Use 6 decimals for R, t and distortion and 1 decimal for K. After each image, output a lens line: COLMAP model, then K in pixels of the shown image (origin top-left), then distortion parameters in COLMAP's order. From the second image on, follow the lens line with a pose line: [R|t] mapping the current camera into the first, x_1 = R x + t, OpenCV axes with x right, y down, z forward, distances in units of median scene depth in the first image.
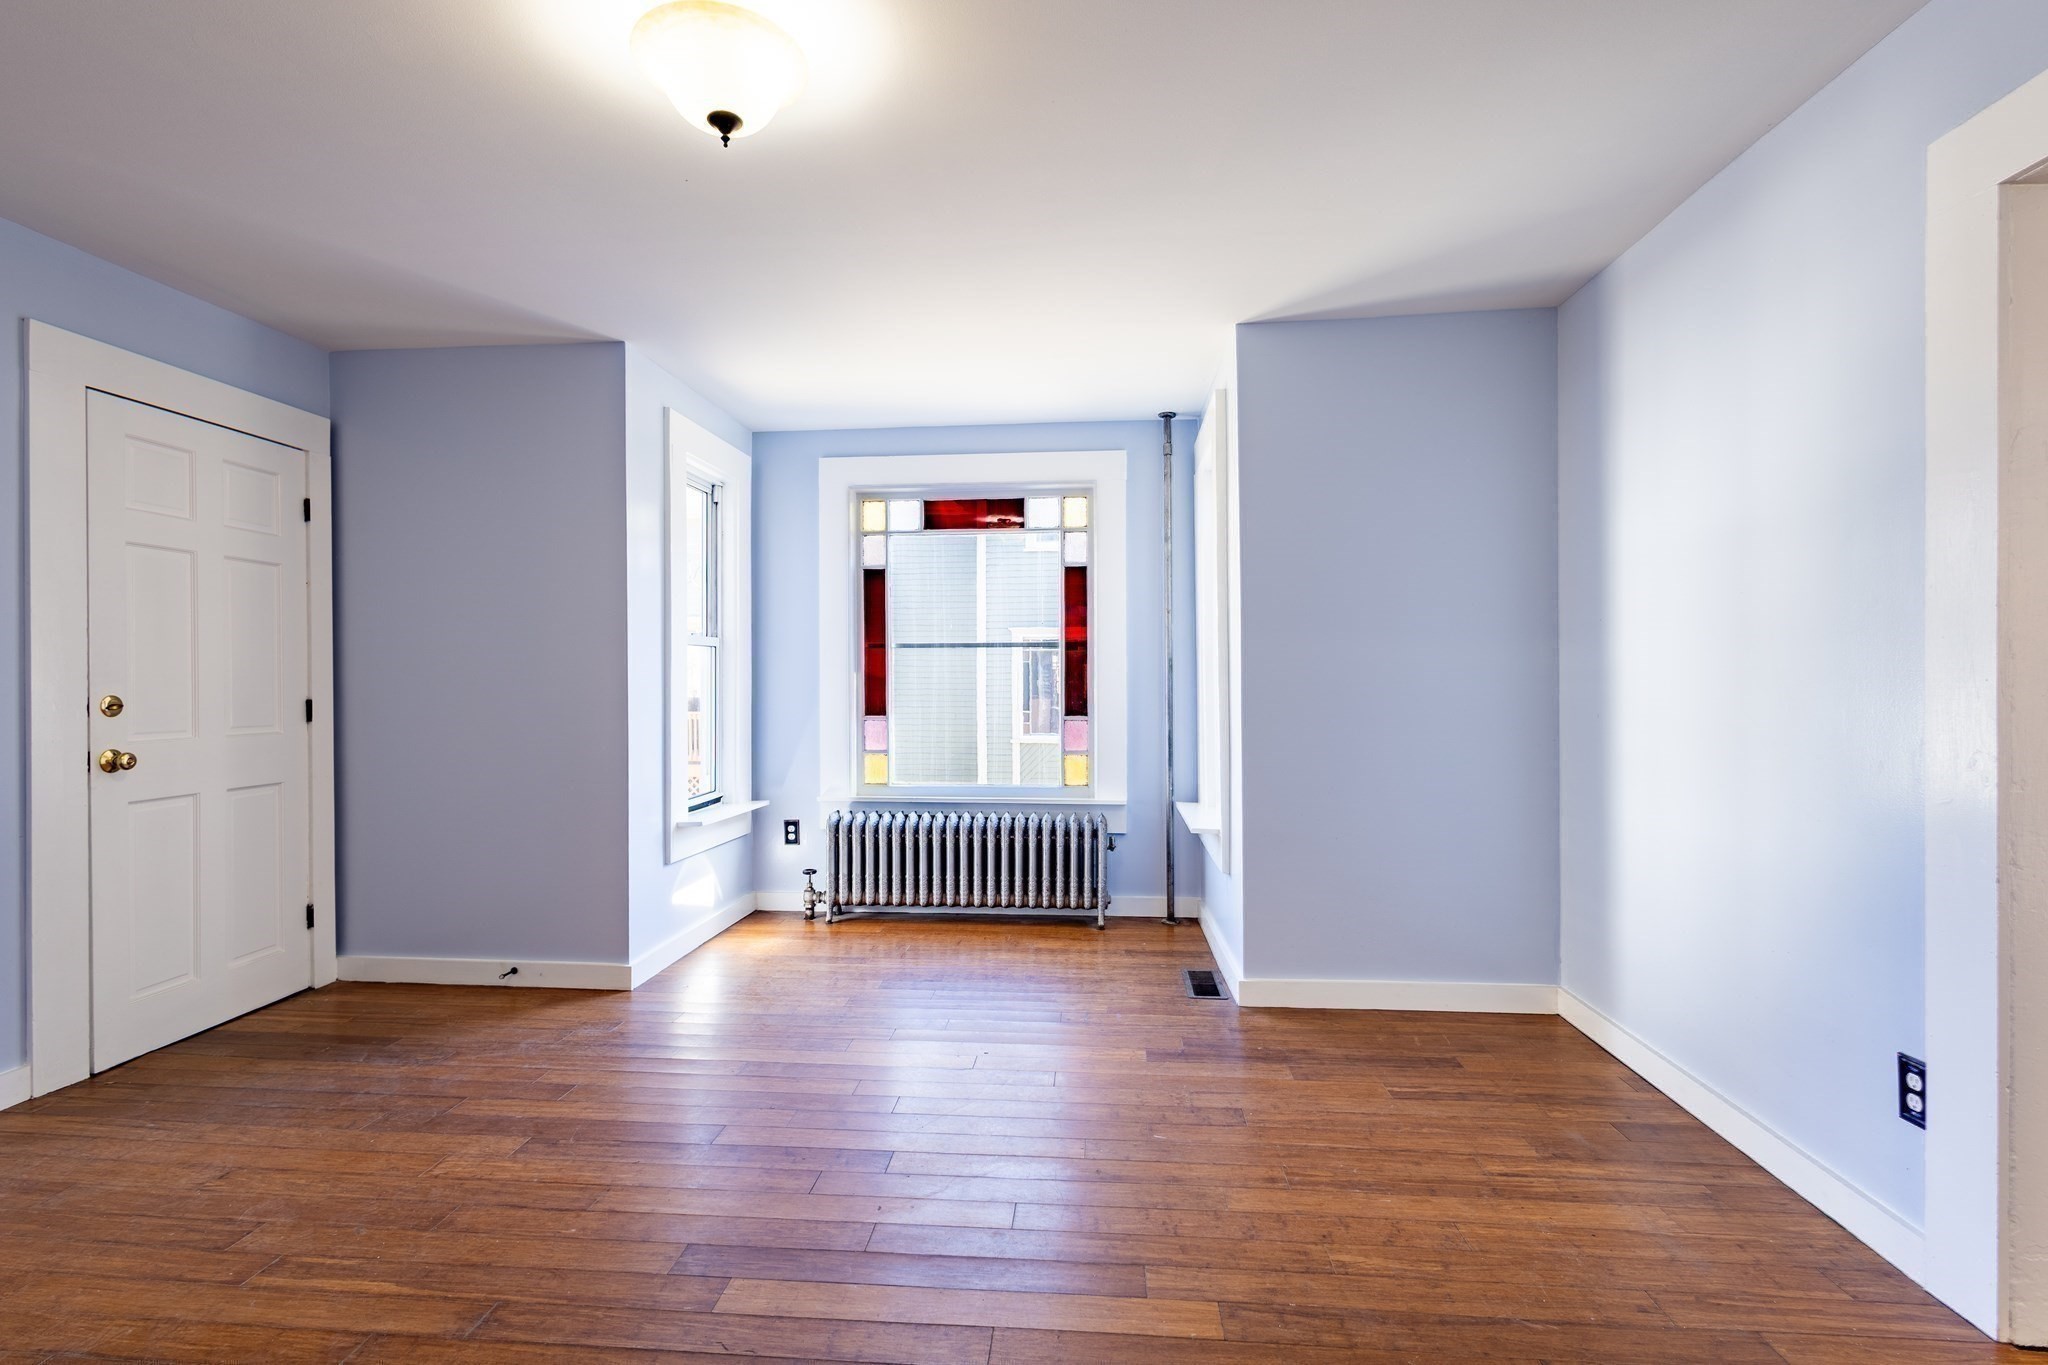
lens RADIAL K [[941.5, 0, 1017.4], [0, 941.5, 689.8], [0, 0, 1]] dist [0.005525, -0.000418]
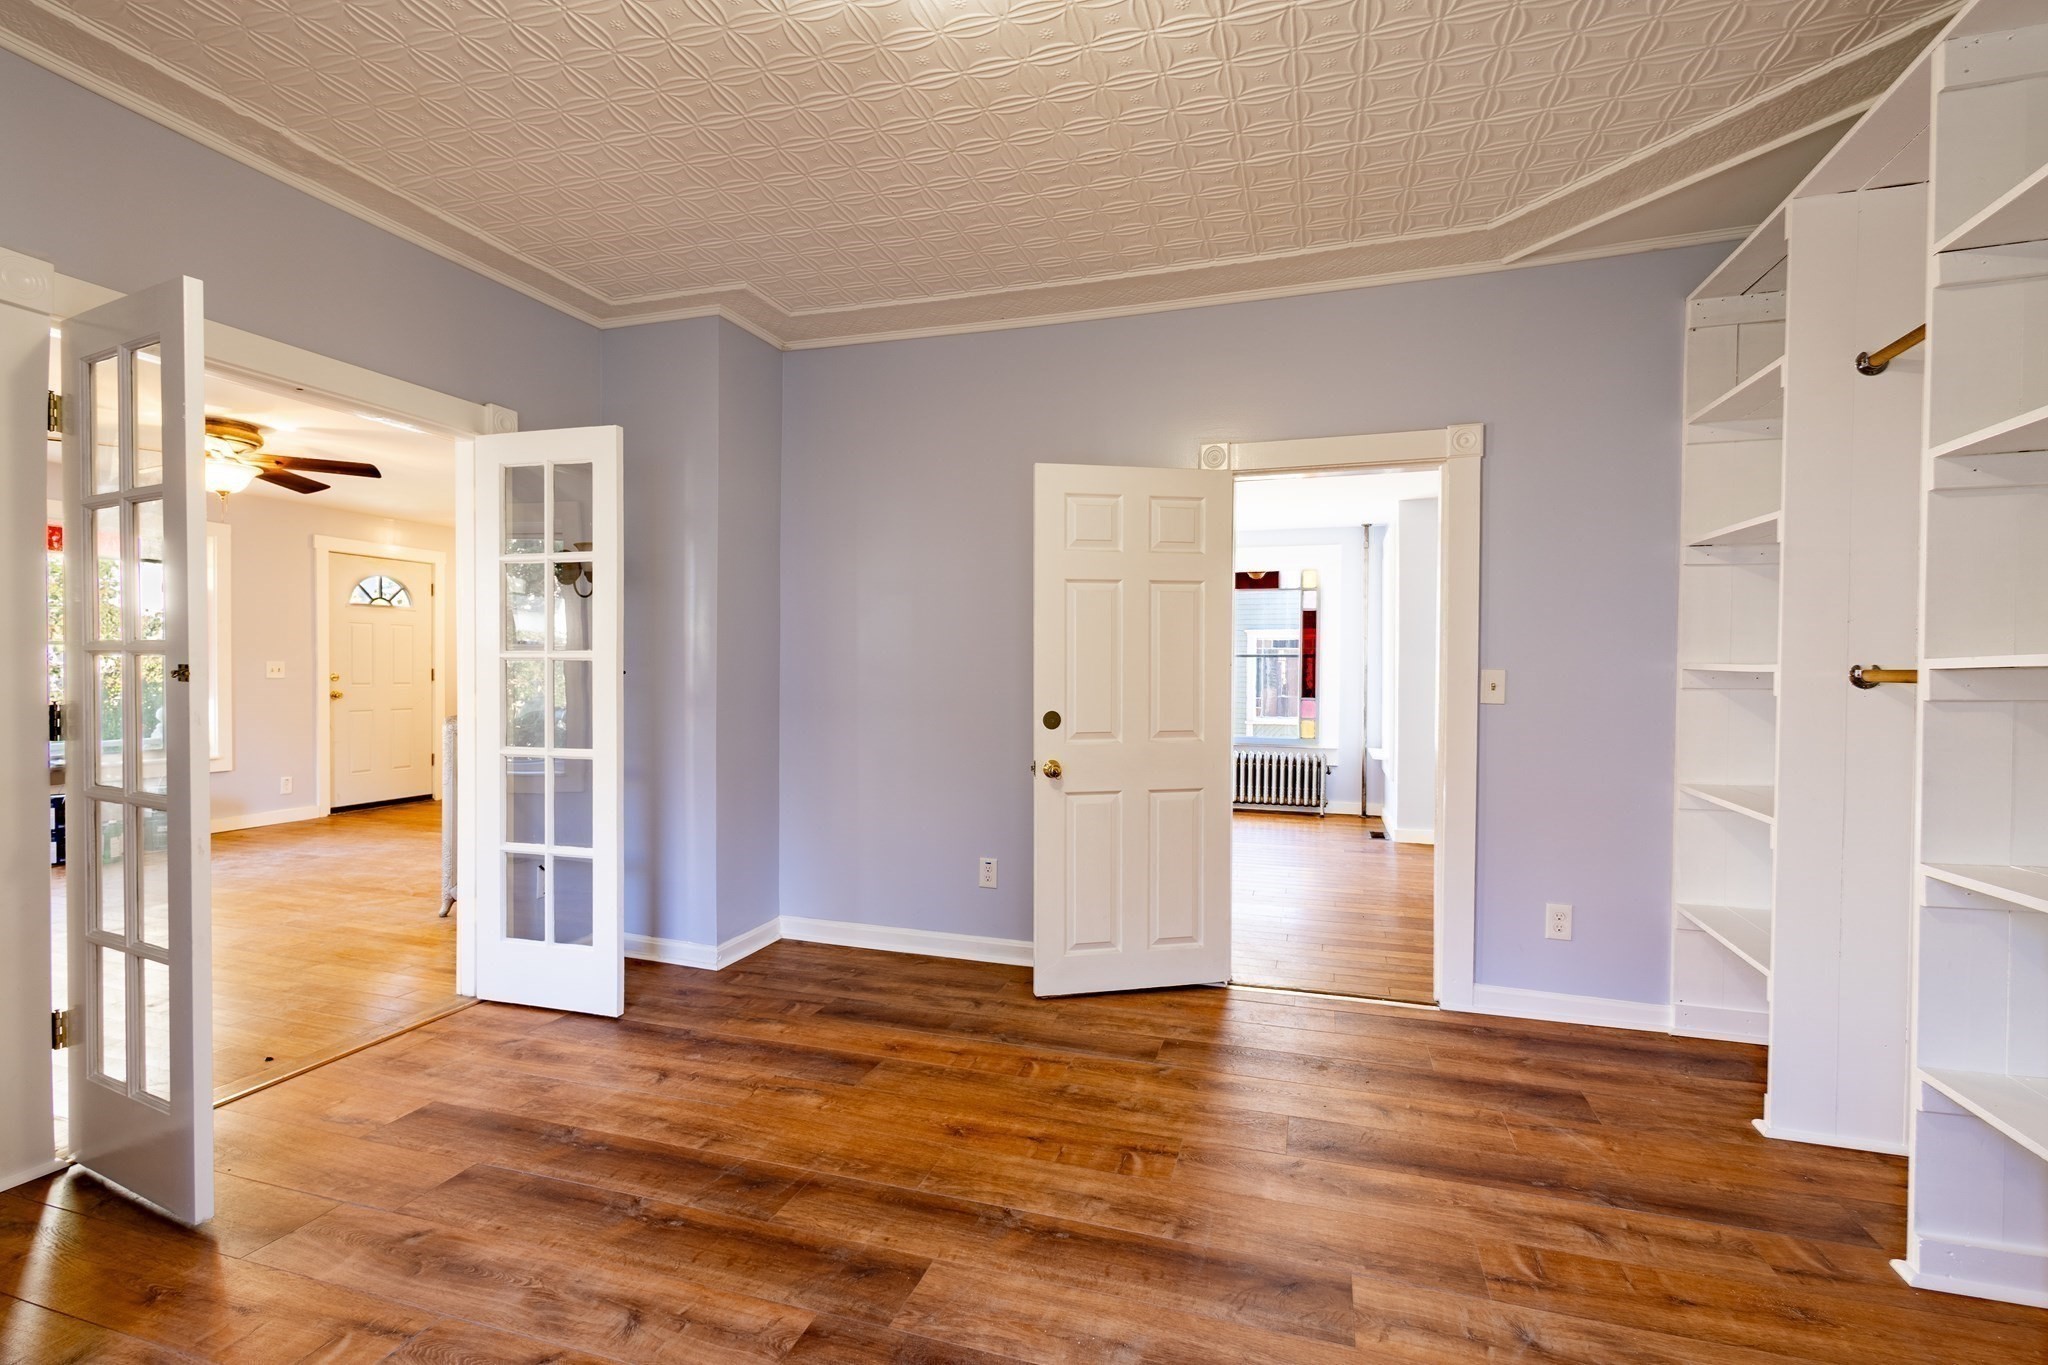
lens RADIAL K [[941.5, 0, 1024.5], [0, 941.5, 685.8], [0, 0, 1]] dist [0.005525, -0.000418]
pose [[0.977790, 0.015155, -0.209040, -0.104473], [-0.013148, 0.999853, 0.010987, -0.007150], [0.209176, -0.007995, 0.977845, -0.966358]]
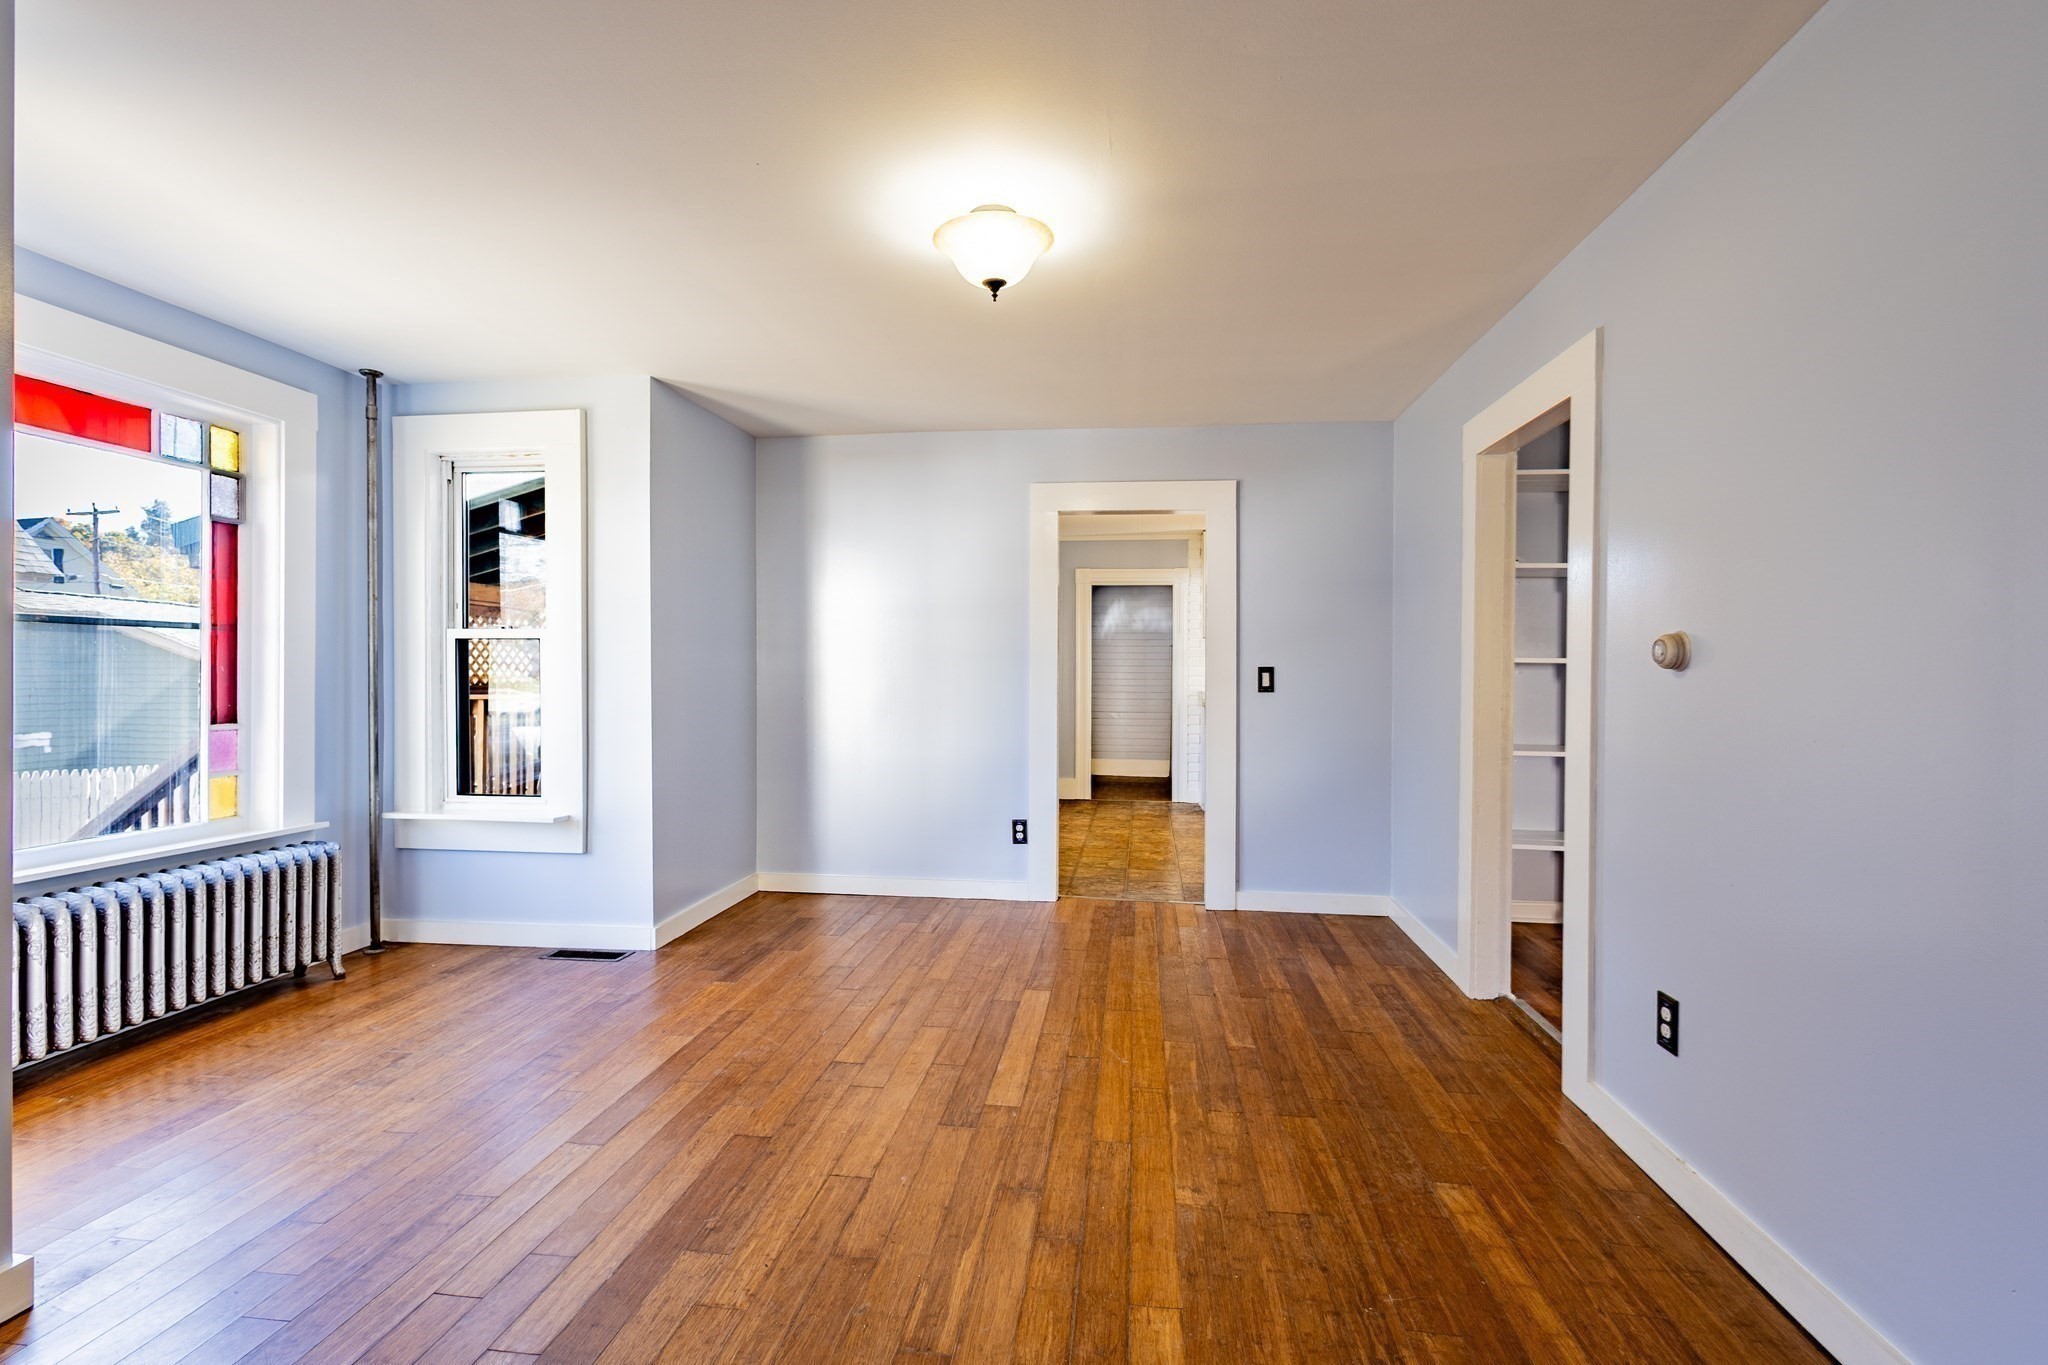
lens RADIAL K [[941.5, 0, 1022.7], [0, 941.5, 677.4], [0, 0, 1]] dist [0.005525, -0.000418]
pose [[0.033623, -0.000907, 0.999434, -0.802993], [0.007473, 0.999972, 0.000656, -0.005389], [-0.999407, 0.007447, 0.033629, 0.421231]]
